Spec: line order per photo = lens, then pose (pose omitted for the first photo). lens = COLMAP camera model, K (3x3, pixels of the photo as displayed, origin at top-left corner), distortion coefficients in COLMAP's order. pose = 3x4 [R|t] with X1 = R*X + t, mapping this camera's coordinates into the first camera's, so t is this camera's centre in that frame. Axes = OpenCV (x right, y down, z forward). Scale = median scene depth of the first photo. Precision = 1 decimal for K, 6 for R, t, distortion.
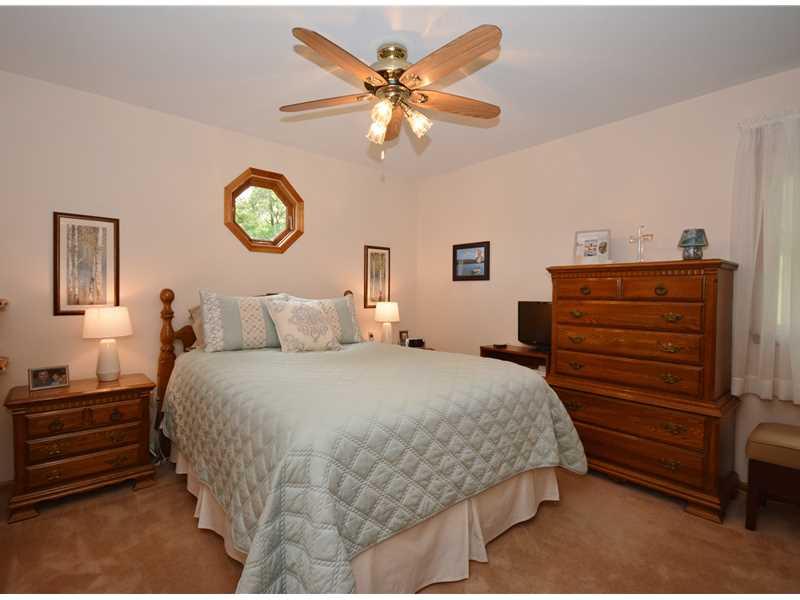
lens RADIAL K [[391.8, 0, 400.0], [0, 391.8, 300.0], [0, 0, 1]] dist [0.000407, 0.000073]
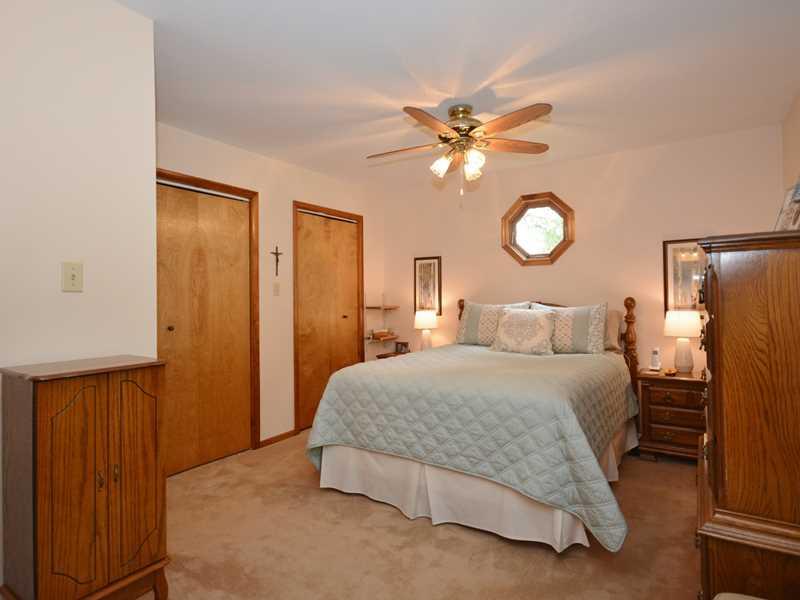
lens RADIAL K [[452.5, 0, 400.0], [0, 452.5, 300.0], [0, 0, 1]] dist [0.000301, 0.000880]
pose [[0.281238, -0.004746, -0.959626, 0.914996], [-0.000870, 0.999986, -0.005201, -0.015591], [0.959638, 0.002298, 0.281230, 0.288659]]
